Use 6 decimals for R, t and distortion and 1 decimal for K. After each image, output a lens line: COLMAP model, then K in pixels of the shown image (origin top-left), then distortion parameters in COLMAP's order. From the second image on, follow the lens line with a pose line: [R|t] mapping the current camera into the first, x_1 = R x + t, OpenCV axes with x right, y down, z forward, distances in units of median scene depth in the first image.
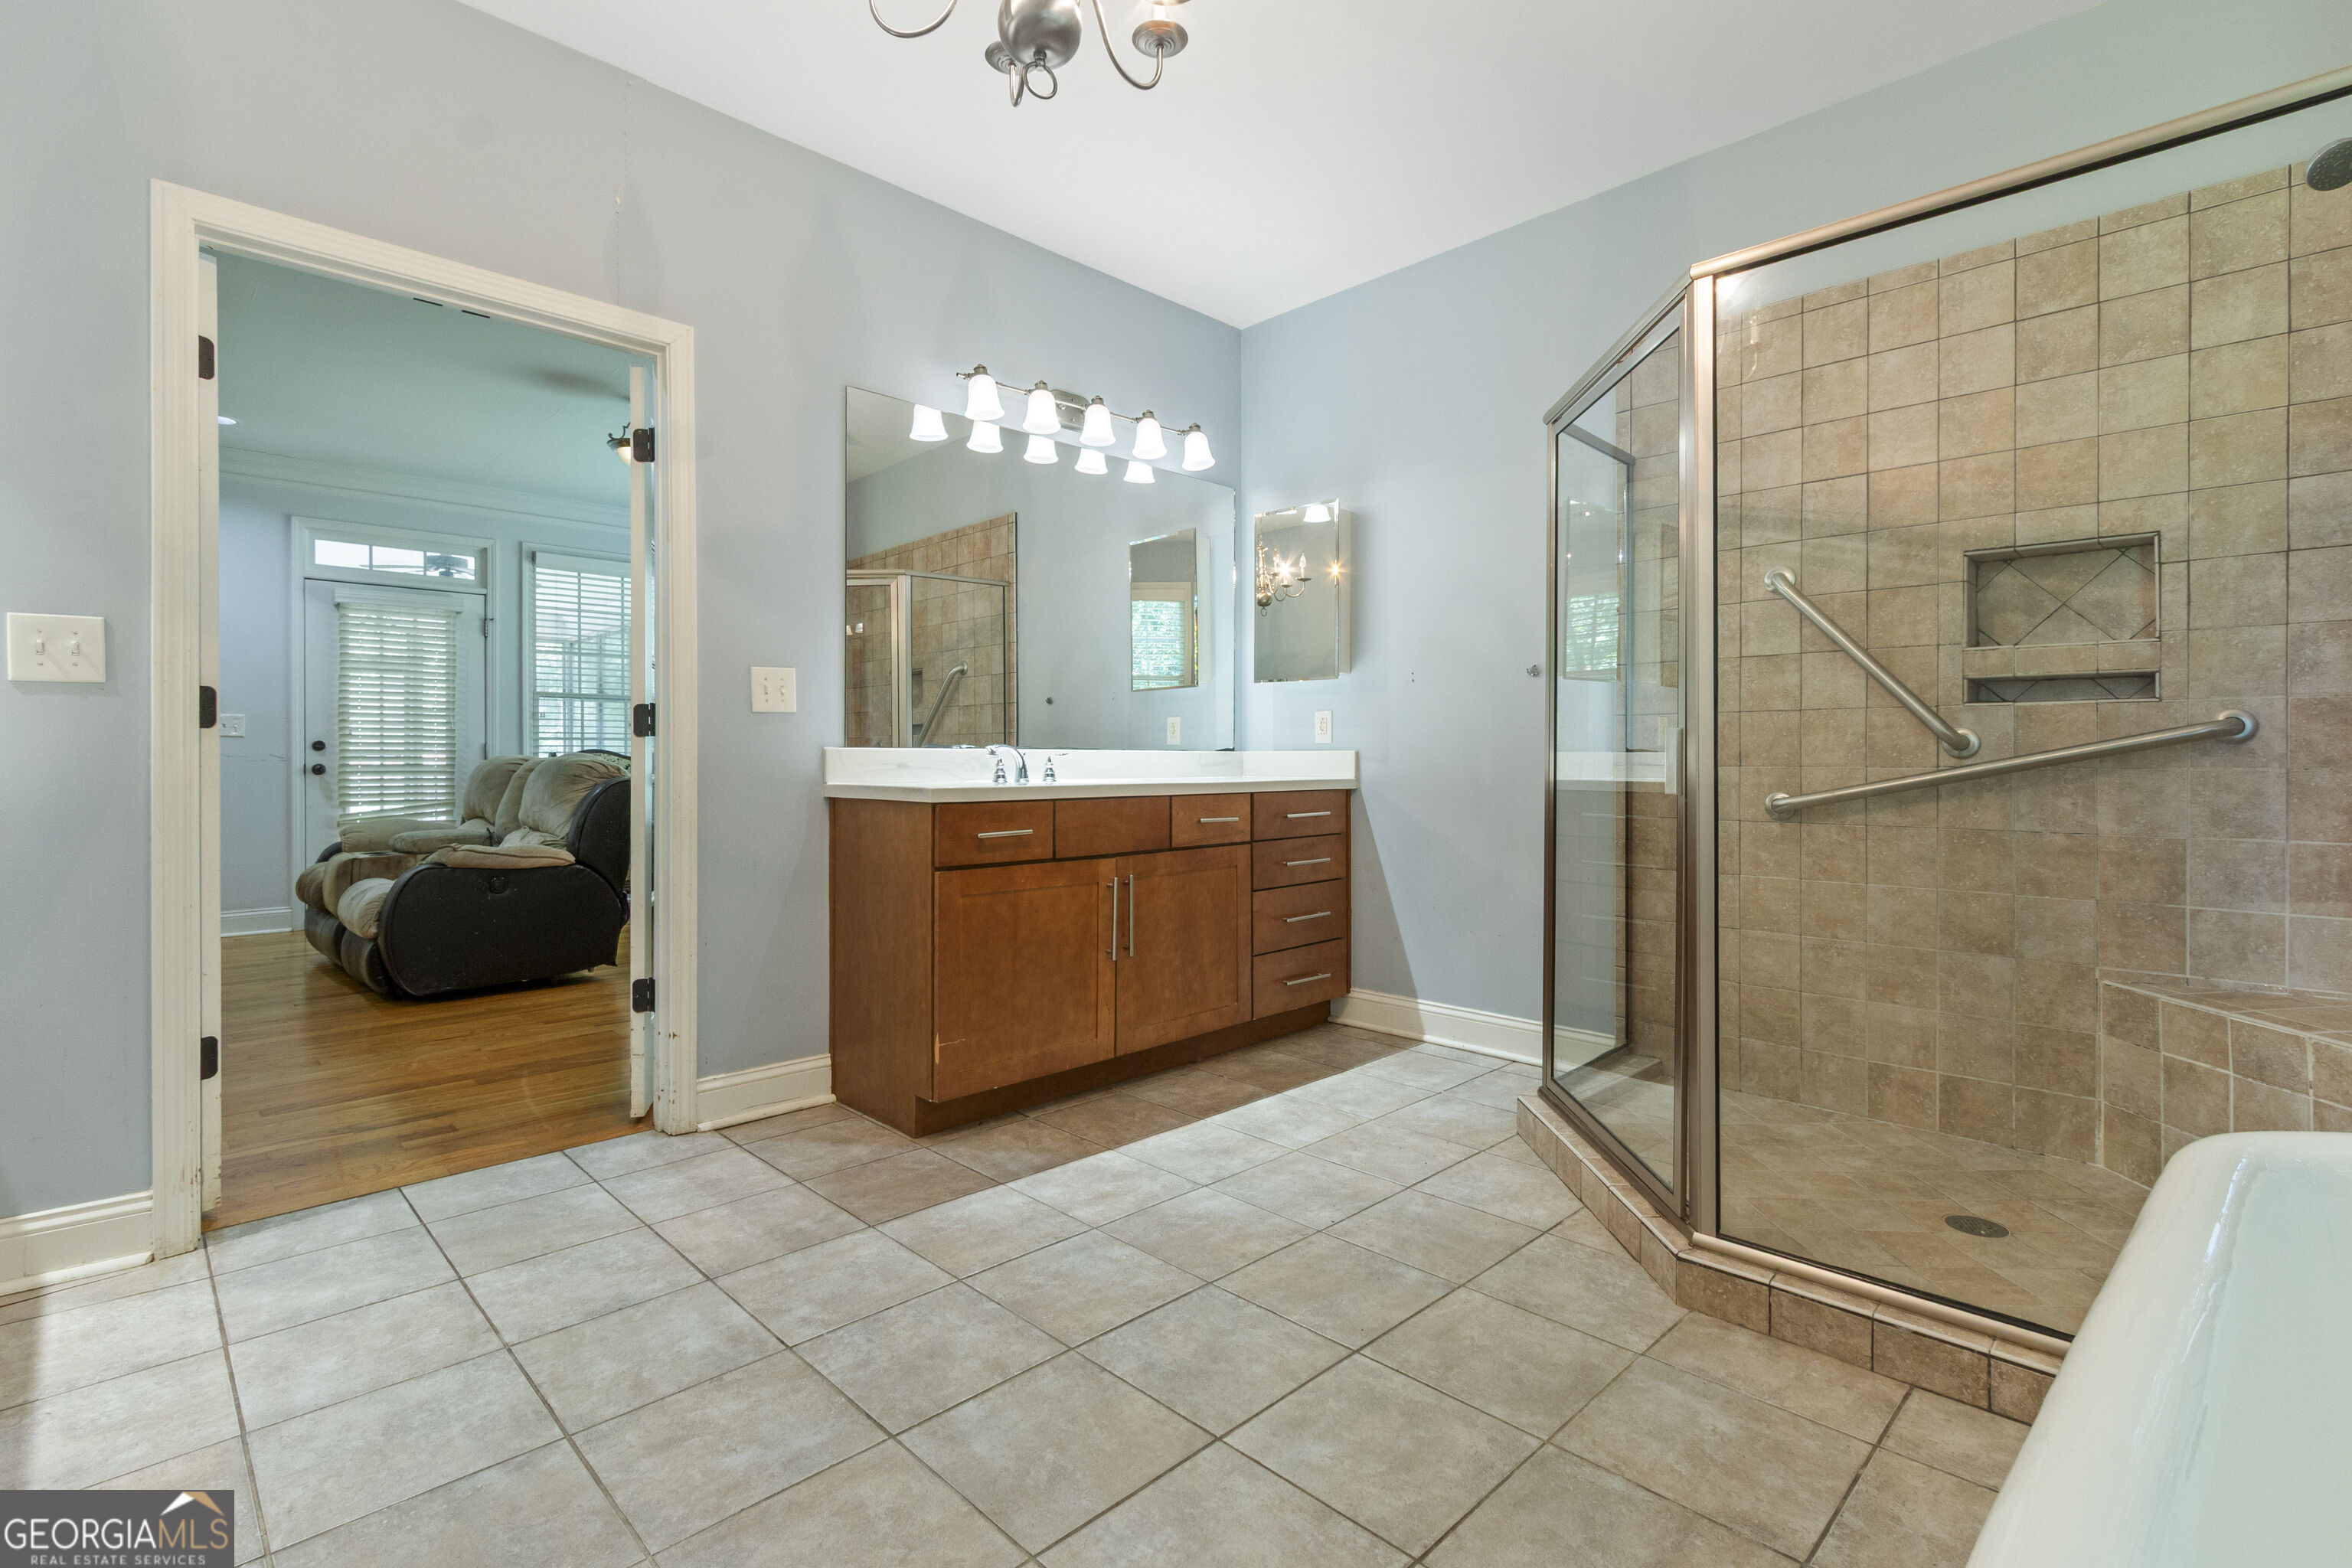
lens RADIAL K [[1090.5, 0, 1186.8], [0, 1090.5, 751.2], [0, 0, 1]] dist [0.006032, -0.002868]
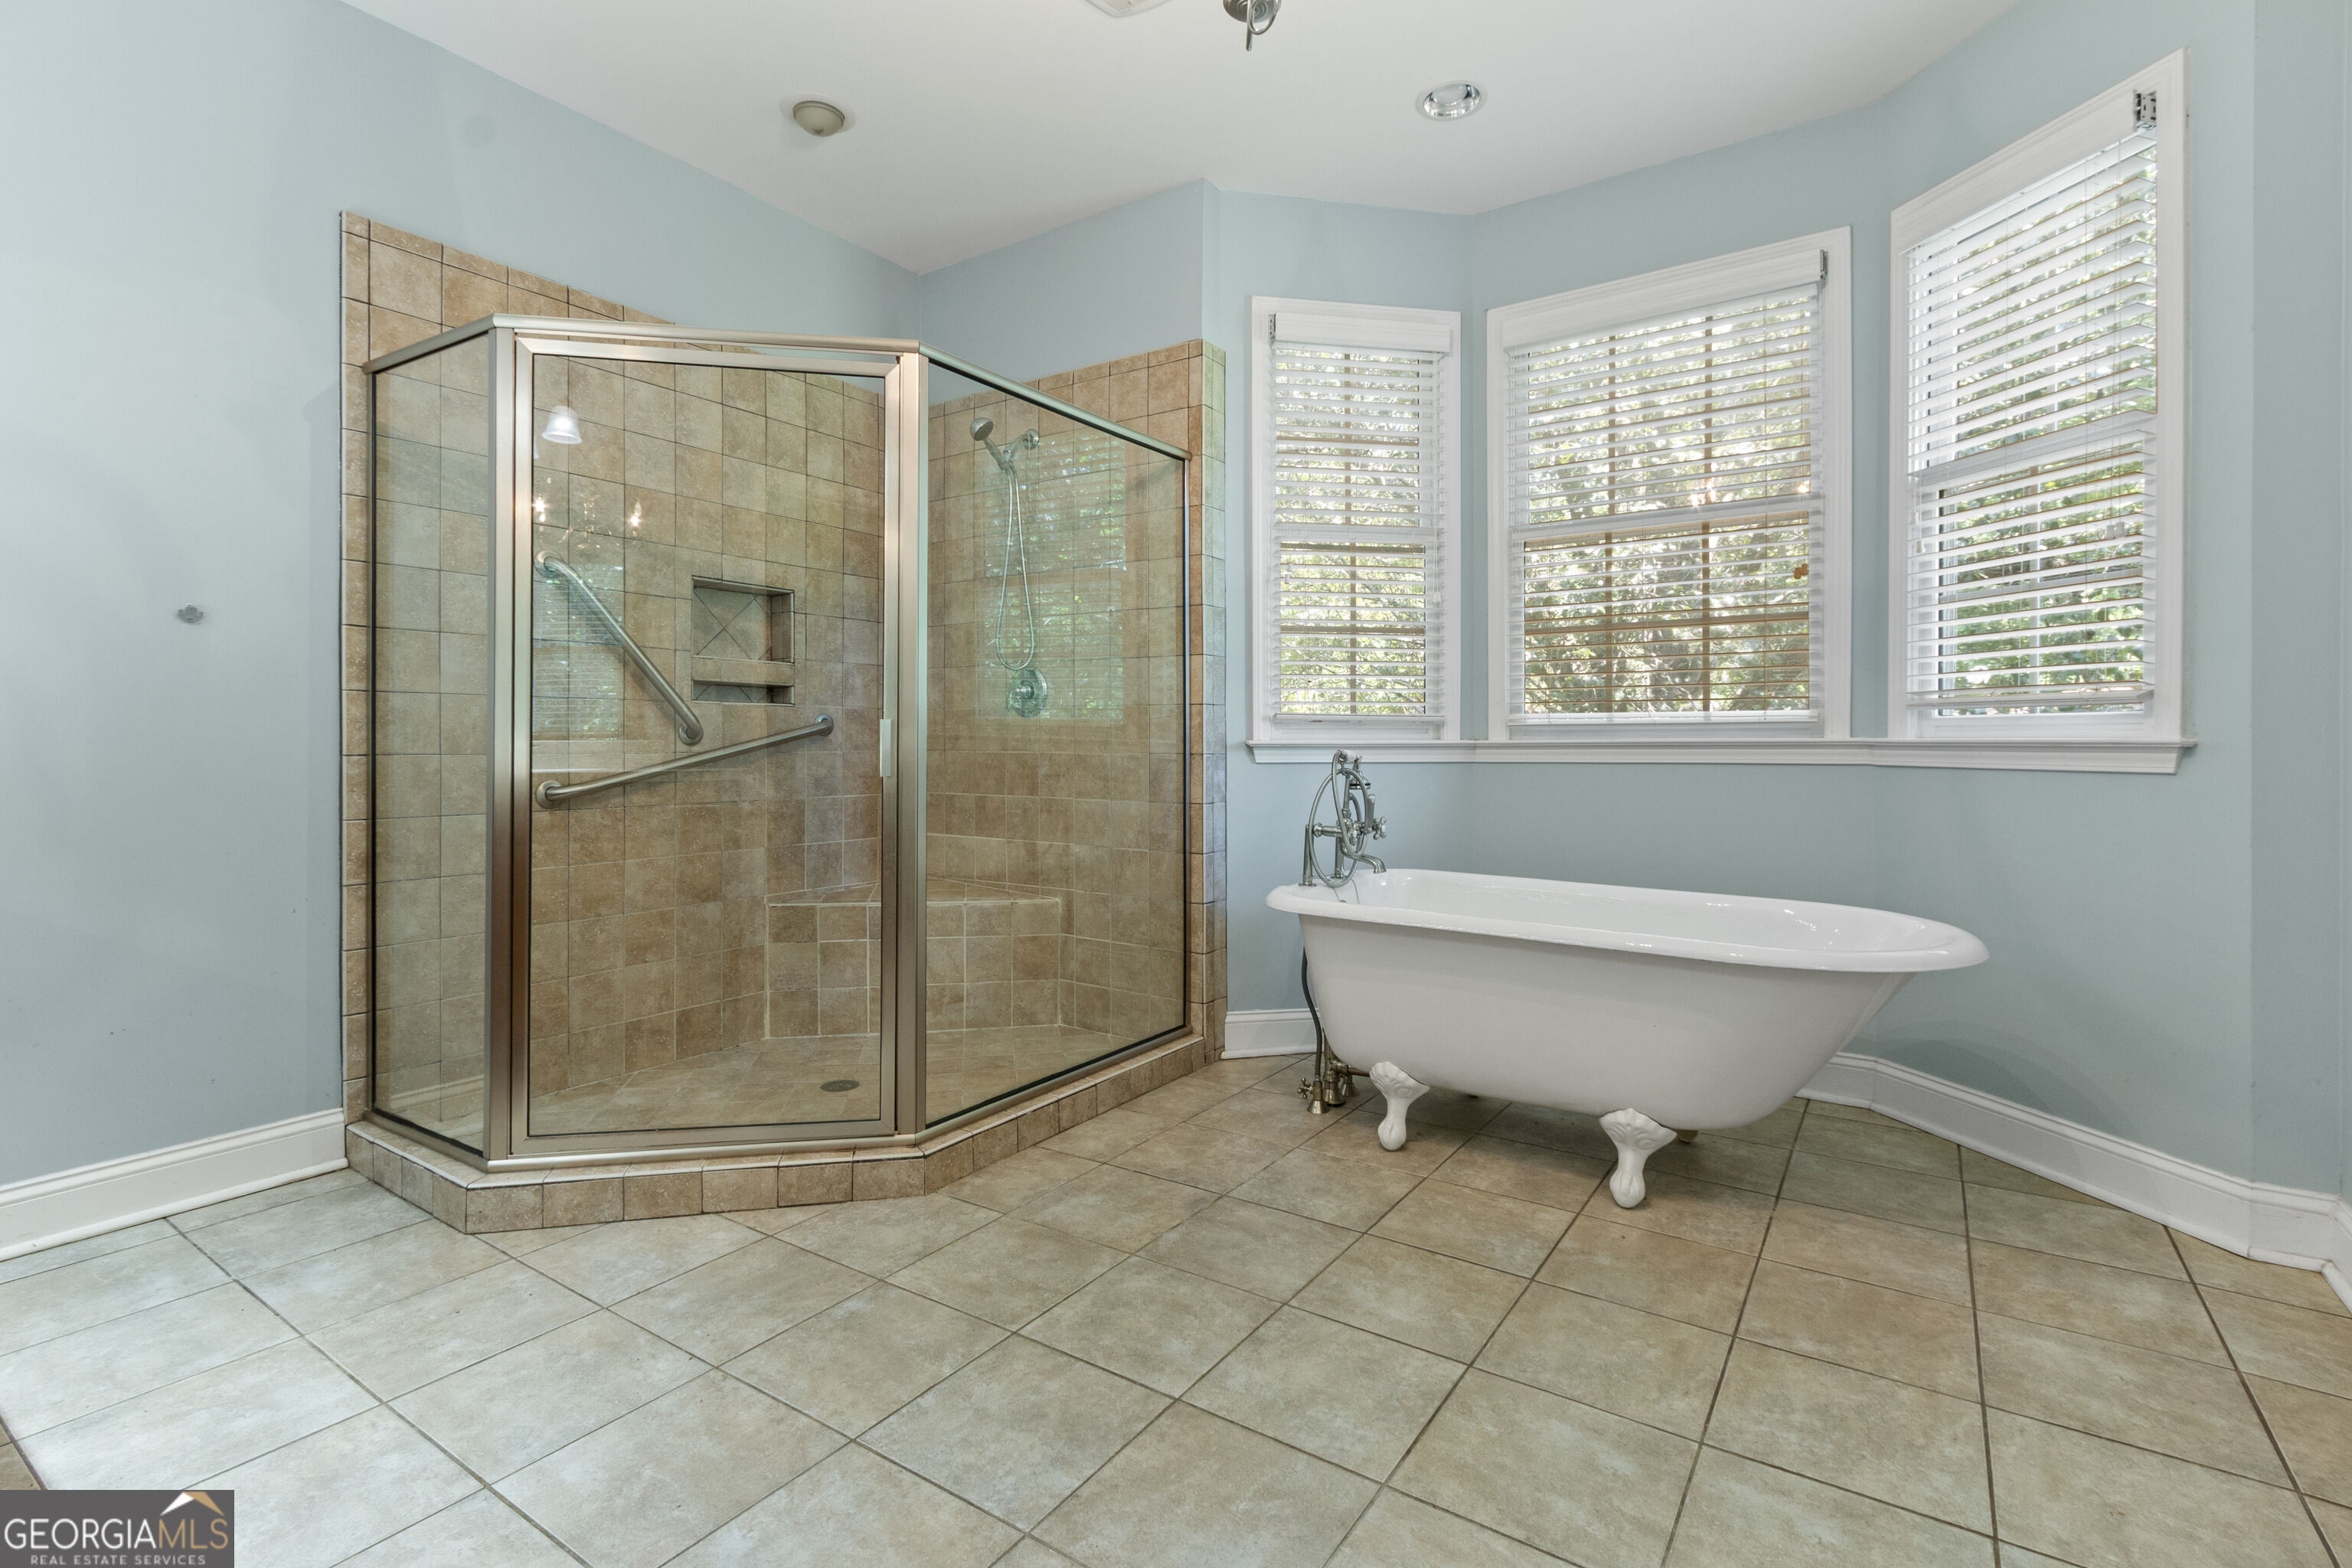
lens RADIAL K [[1090.5, 0, 1171.6], [0, 1090.5, 739.7], [0, 0, 1]] dist [0.006032, -0.002868]
pose [[-0.189936, 0.001886, 0.981795, -0.592030], [-0.006384, 0.999975, -0.003157, 0.000720], [-0.981776, -0.006868, -0.189919, 0.716958]]
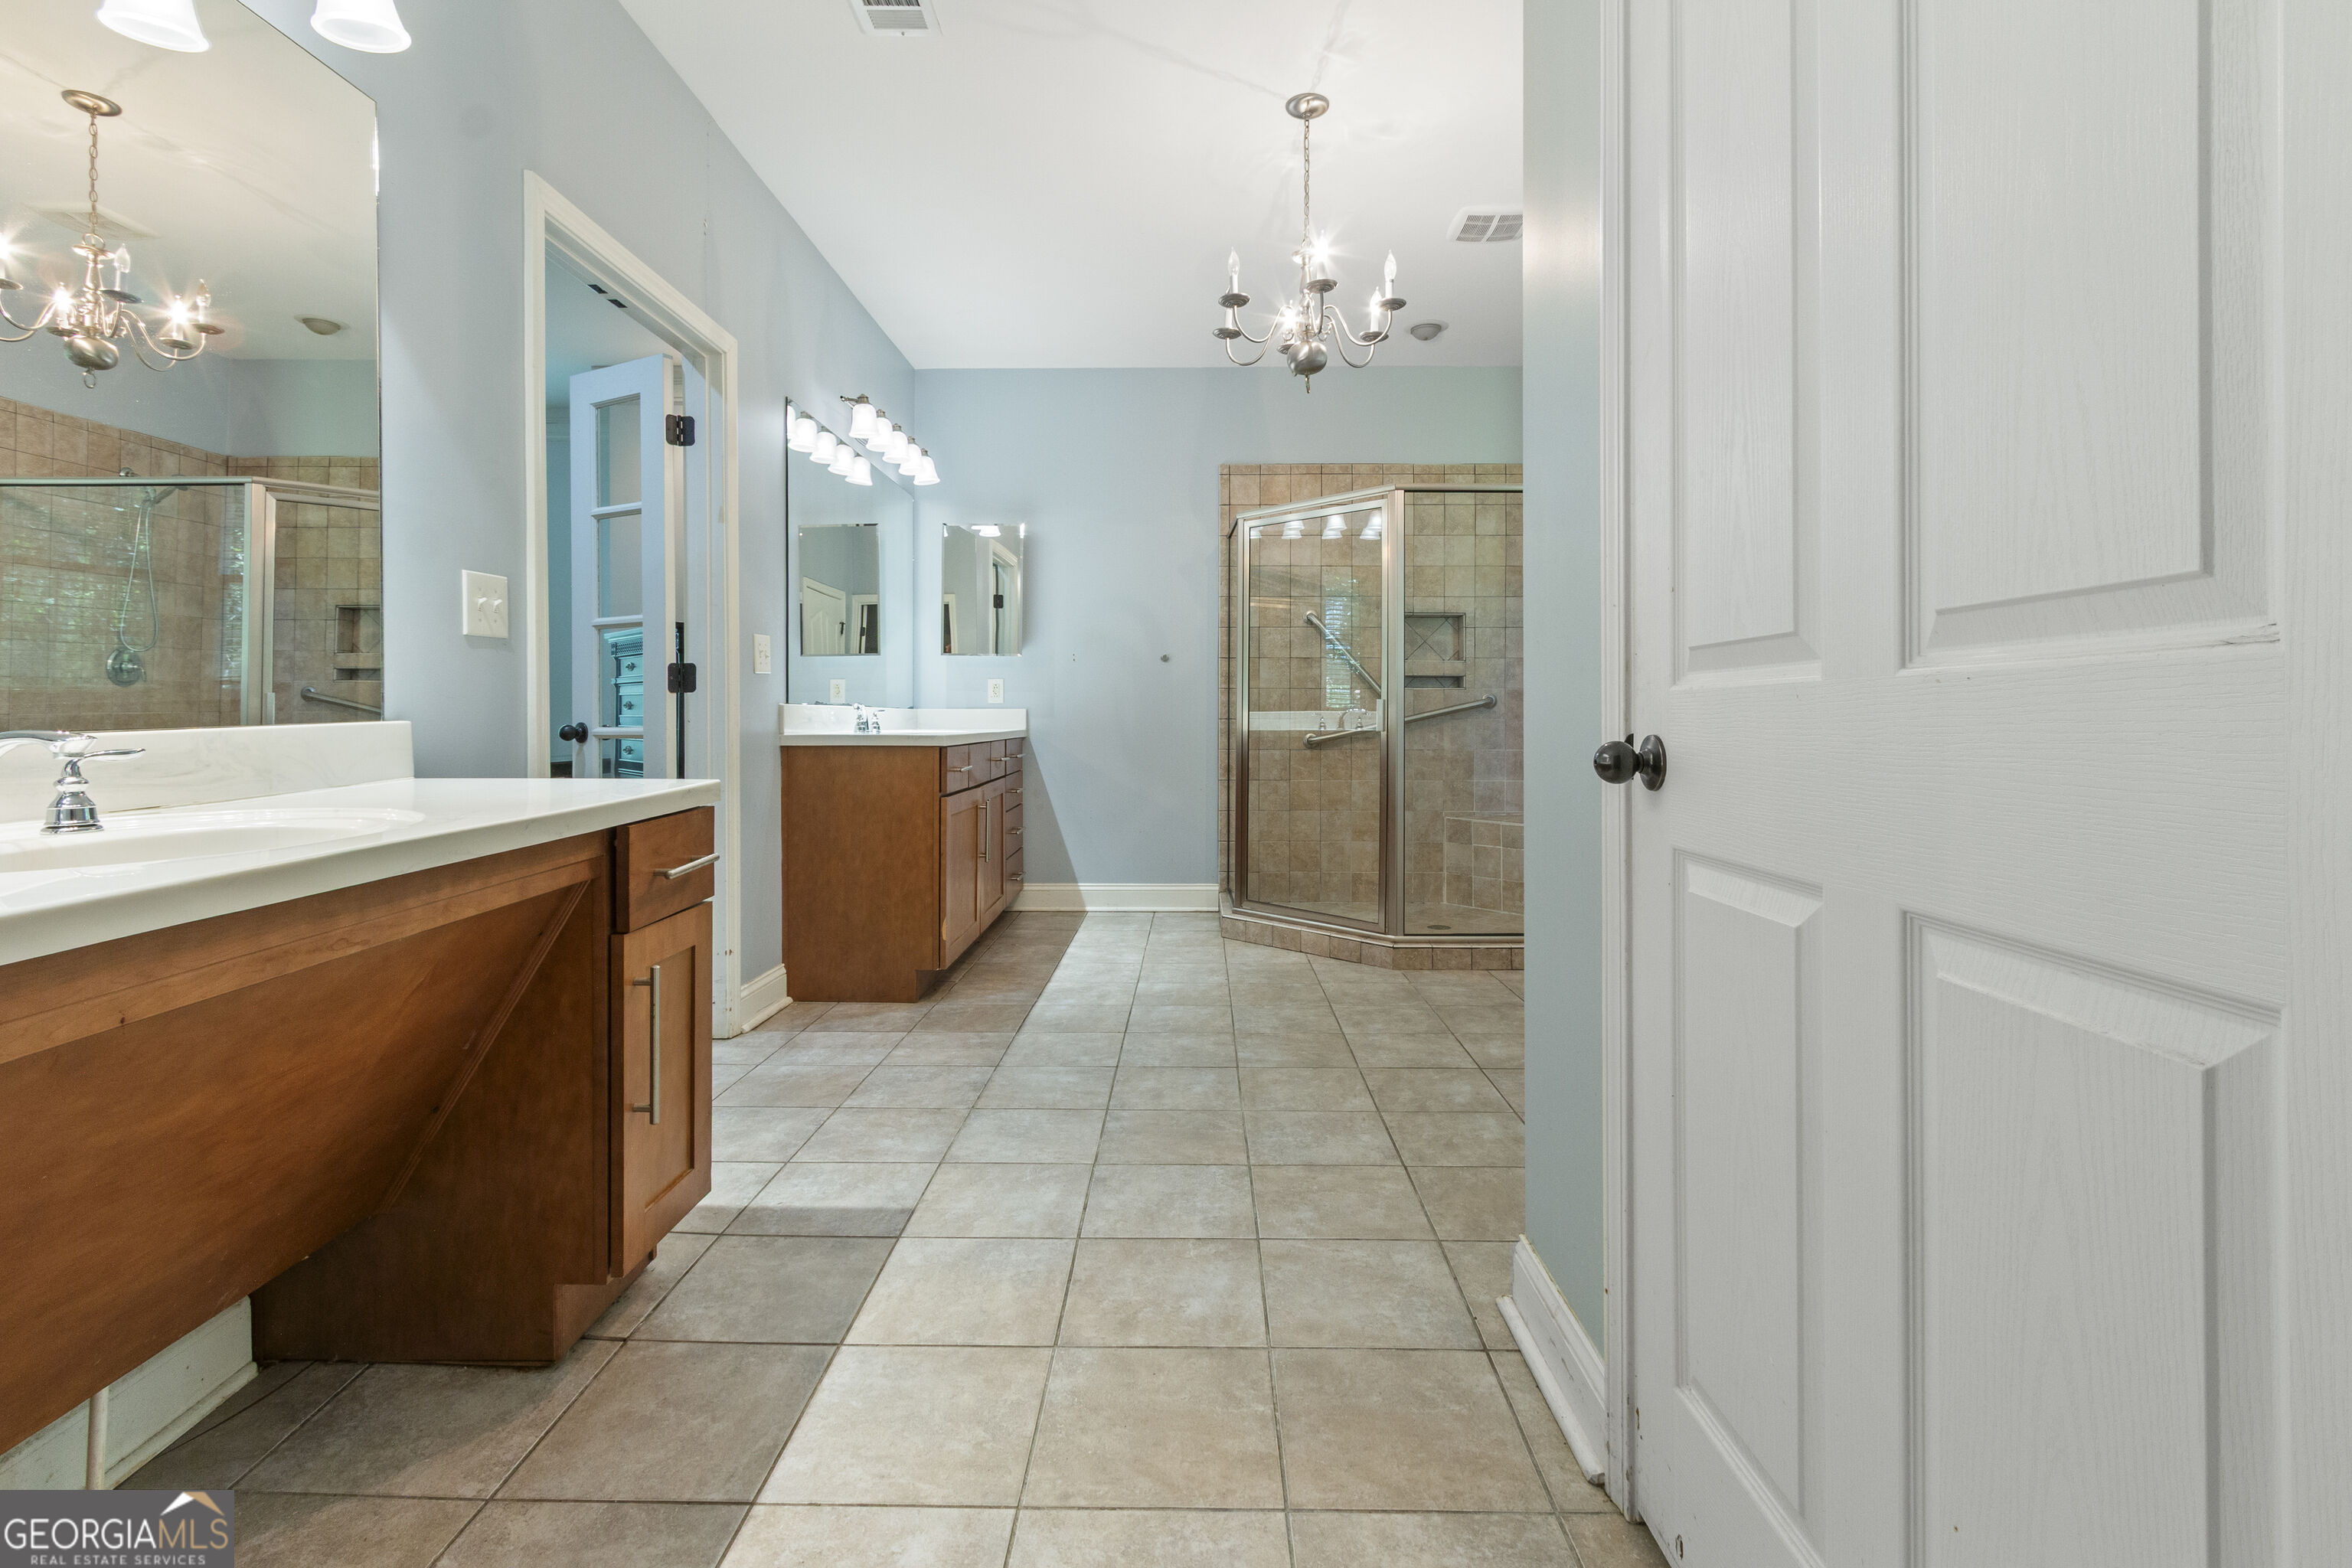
lens RADIAL K [[1090.5, 0, 1194.2], [0, 1090.5, 710.5], [0, 0, 1]] dist [0.006032, -0.002868]
pose [[0.709801, 0.005596, 0.704380, -0.986244], [-0.004919, 0.999983, -0.002988, 0.006307], [-0.704385, -0.001344, 0.709817, -0.176089]]
